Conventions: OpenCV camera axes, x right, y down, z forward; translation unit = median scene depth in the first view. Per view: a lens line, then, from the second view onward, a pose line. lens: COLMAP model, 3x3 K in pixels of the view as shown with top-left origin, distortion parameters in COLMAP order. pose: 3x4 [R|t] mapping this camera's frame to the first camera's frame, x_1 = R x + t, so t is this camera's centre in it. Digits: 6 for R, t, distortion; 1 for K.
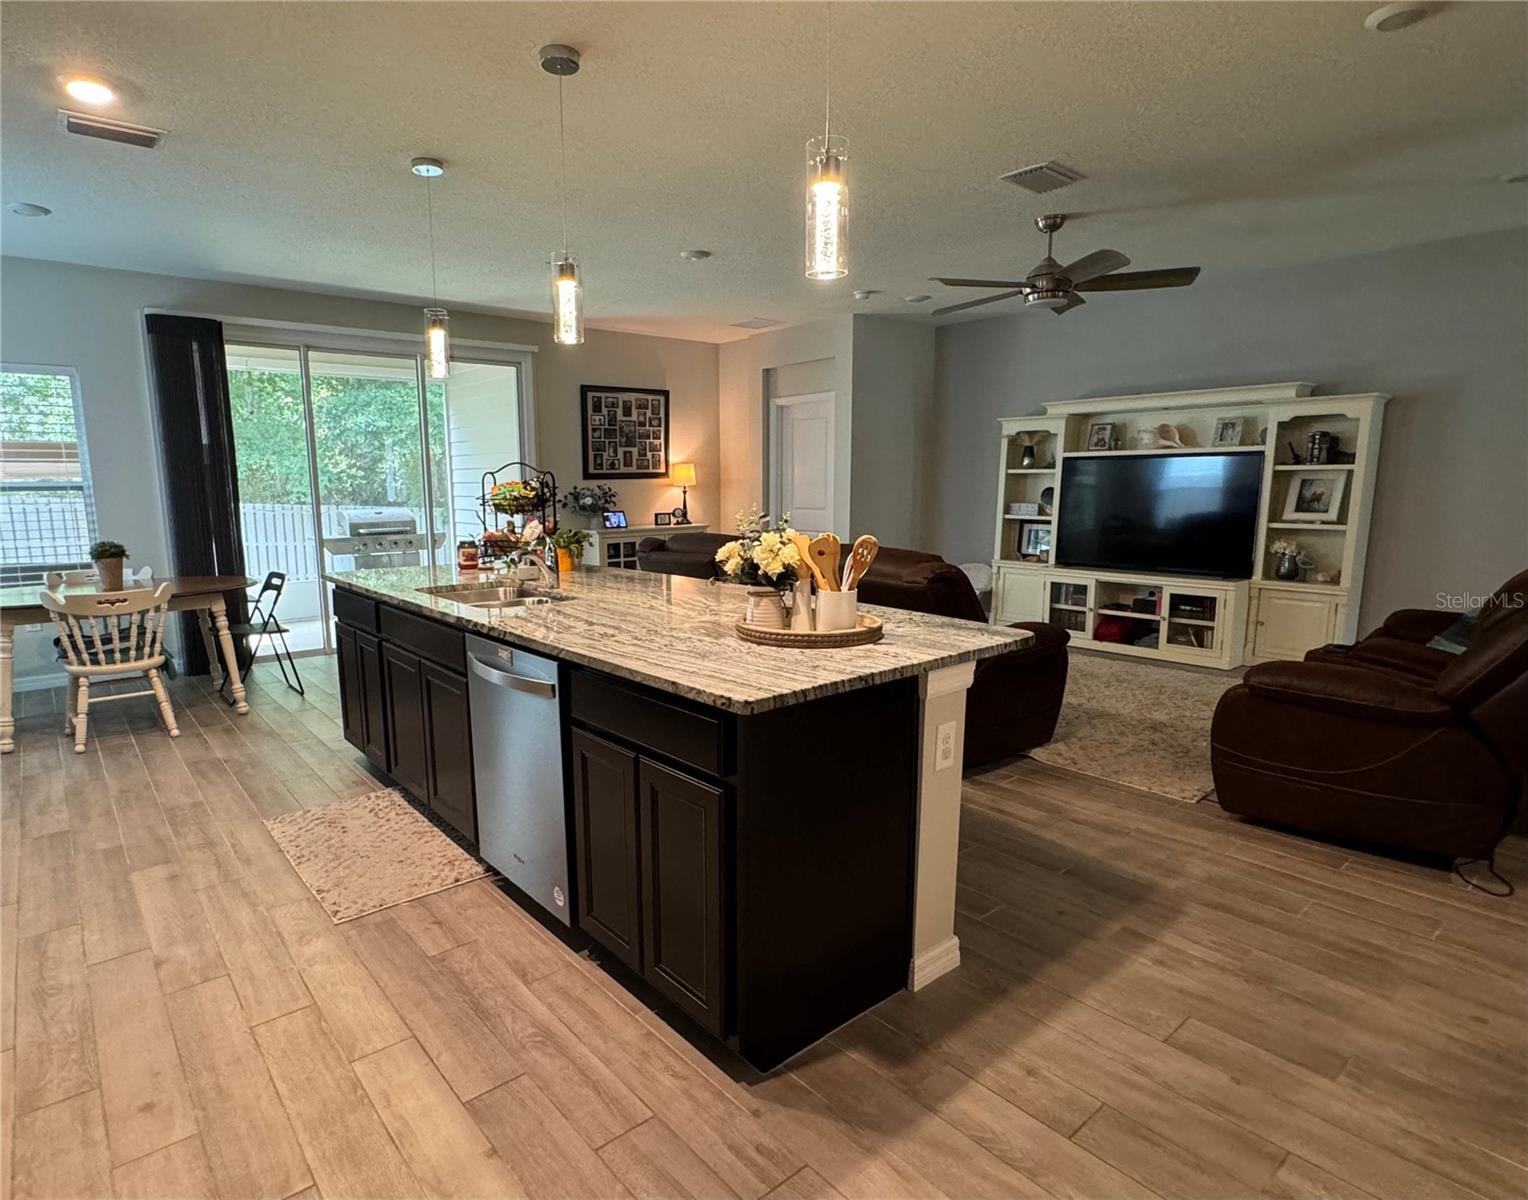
lens RADIAL K [[838.8, 0, 707.7], [0, 838.8, 616.8], [0, 0, 1]] dist [-0.004006, -0.000612]
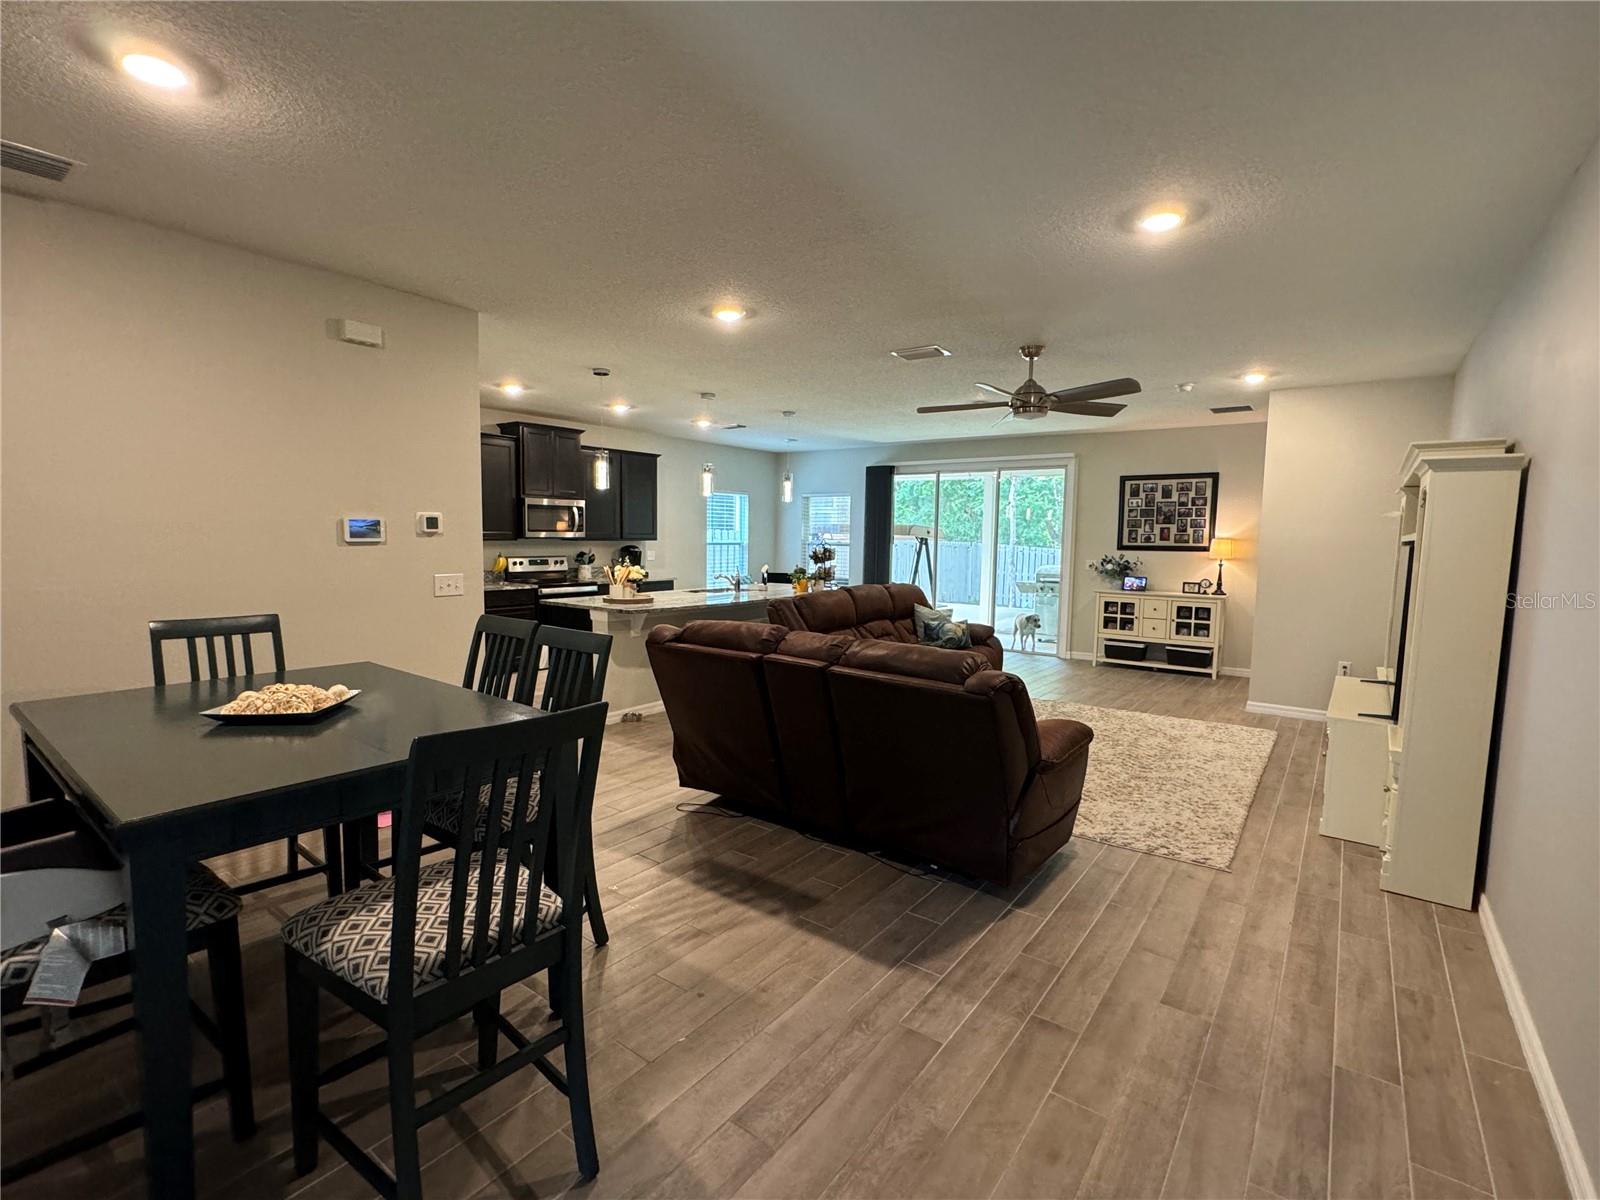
lens RADIAL K [[741.7, 0, 794.0], [0, 741.7, 603.3], [0, 0, 1]] dist [-0.002454, -0.000075]
pose [[0.242927, 0.103965, -0.964457, 1.070291], [-0.174085, 0.982771, 0.062091, -0.091573], [0.954296, 0.152814, 0.256840, 0.346478]]
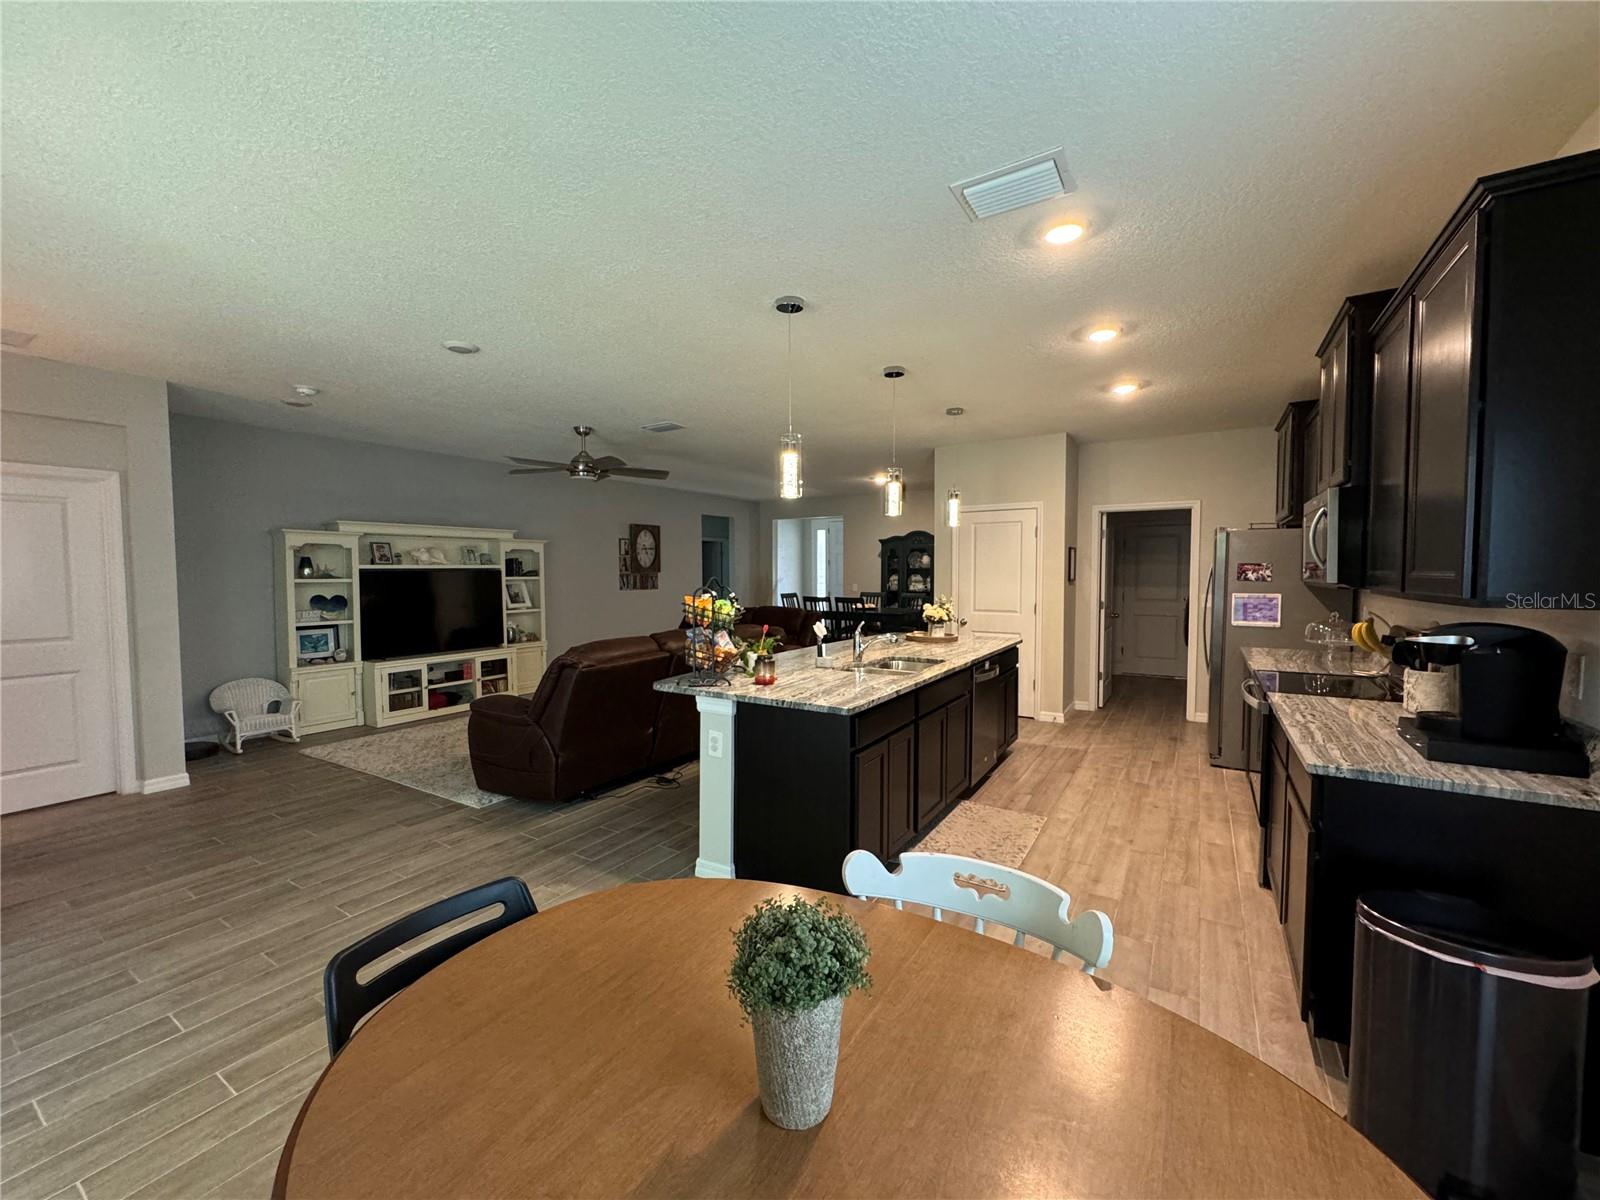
lens RADIAL K [[639.3, 0, 801.4], [0, 639.3, 603.6], [0, 0, 1]] dist [-0.007030, 0.001115]
pose [[-0.332530, -0.040483, 0.942223, -0.690252], [0.158412, 0.982486, 0.098120, -0.149590], [-0.929693, 0.181887, -0.320293, 0.813099]]
